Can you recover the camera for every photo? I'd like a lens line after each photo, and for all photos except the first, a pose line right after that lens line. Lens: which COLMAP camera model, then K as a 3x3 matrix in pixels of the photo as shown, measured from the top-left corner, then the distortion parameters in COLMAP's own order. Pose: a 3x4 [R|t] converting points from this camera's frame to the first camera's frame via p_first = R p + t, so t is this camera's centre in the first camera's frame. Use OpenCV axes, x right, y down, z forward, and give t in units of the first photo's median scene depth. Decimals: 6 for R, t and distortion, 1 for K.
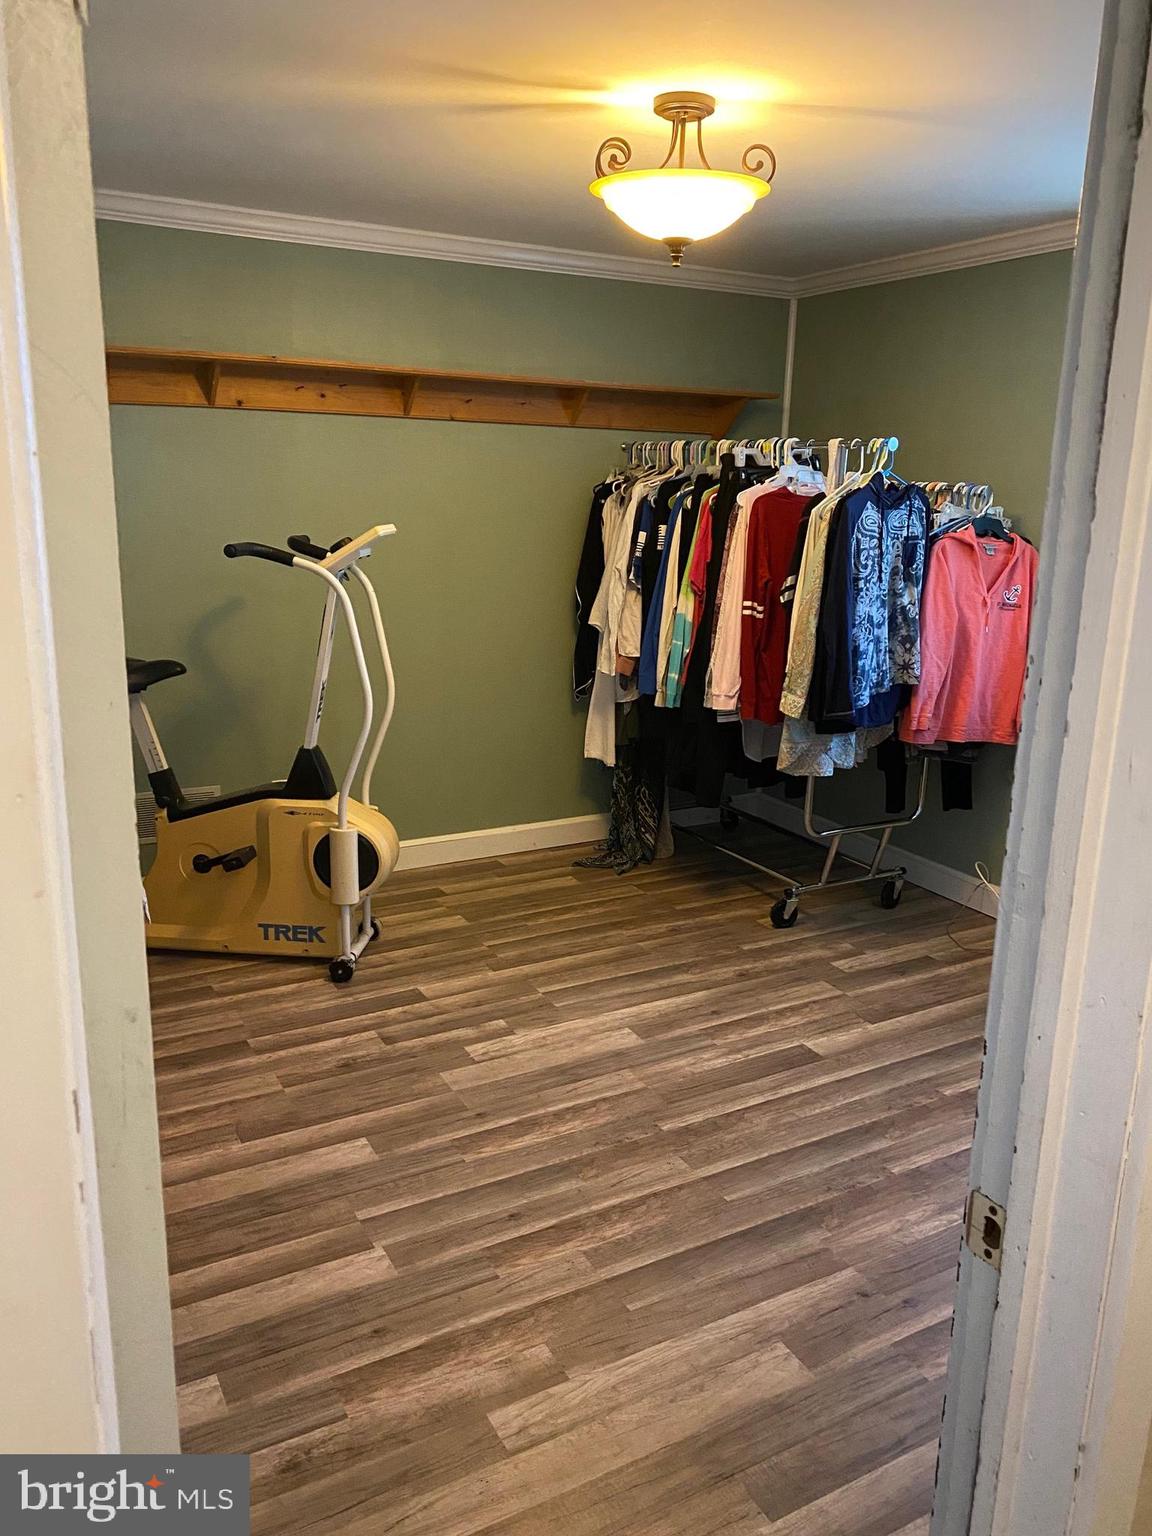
lens RADIAL K [[1187.8, 0, 576.7], [0, 1187.8, 767.4], [0, 0, 1]] dist [0.019024, -0.017773]
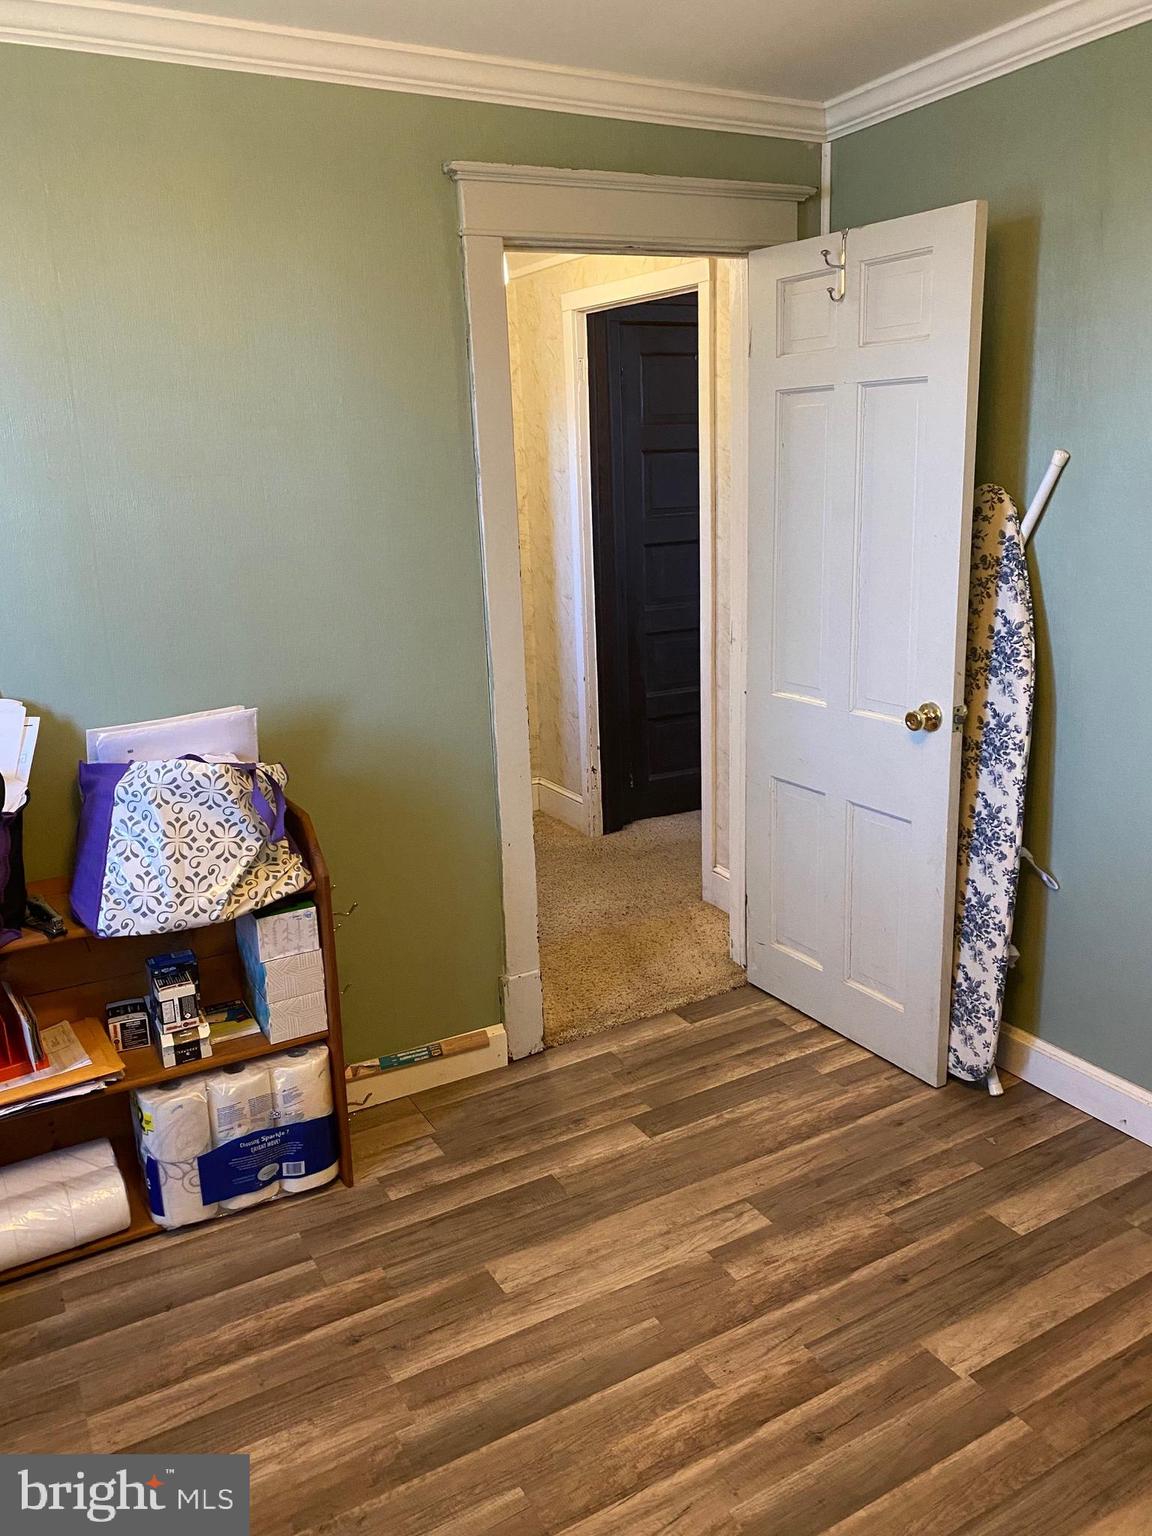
lens RADIAL K [[1187.8, 0, 575.9], [0, 1187.8, 766.6], [0, 0, 1]] dist [0.019024, -0.017773]
pose [[-0.999917, 0.012869, 0.000561, 0.101694], [0.011542, 0.875806, 0.482525, -0.389515], [0.005719, 0.482492, -0.875882, 1.620043]]
